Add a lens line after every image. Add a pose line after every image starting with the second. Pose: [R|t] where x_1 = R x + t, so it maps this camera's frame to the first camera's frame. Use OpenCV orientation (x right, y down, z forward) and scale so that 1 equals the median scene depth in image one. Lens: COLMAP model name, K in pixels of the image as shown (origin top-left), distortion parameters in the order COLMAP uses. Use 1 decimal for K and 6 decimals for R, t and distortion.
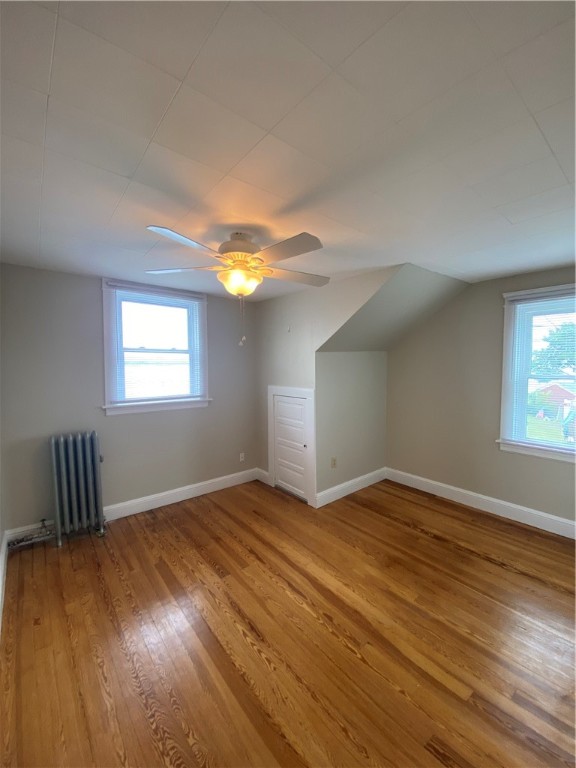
lens RADIAL K [[314.0, 0, 288.0], [0, 314.0, 384.0], [0, 0, 1]] dist [0.018979, -0.016790]
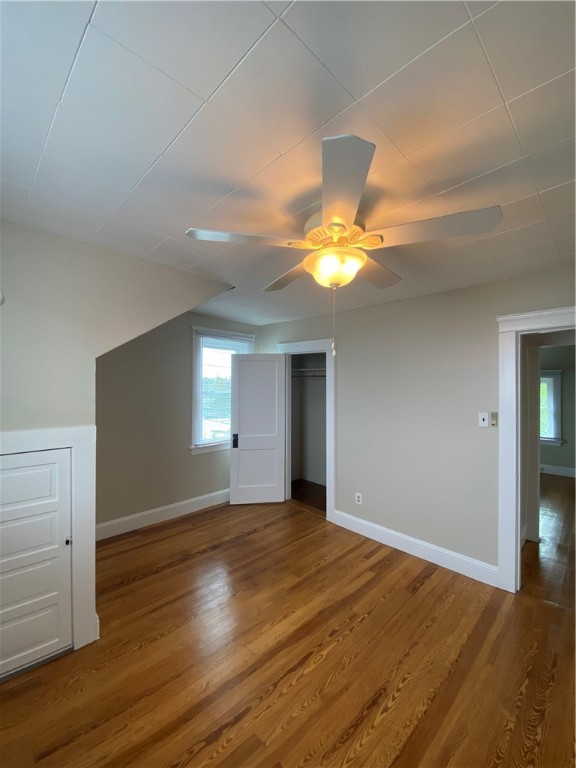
lens RADIAL K [[314.0, 0, 288.0], [0, 314.0, 384.0], [0, 0, 1]] dist [0.018979, -0.016790]
pose [[-0.094682, 0.000539, 0.995507, -0.686573], [0.056153, 0.998411, 0.004800, -0.057707], [-0.993923, 0.056356, -0.094562, 0.945606]]
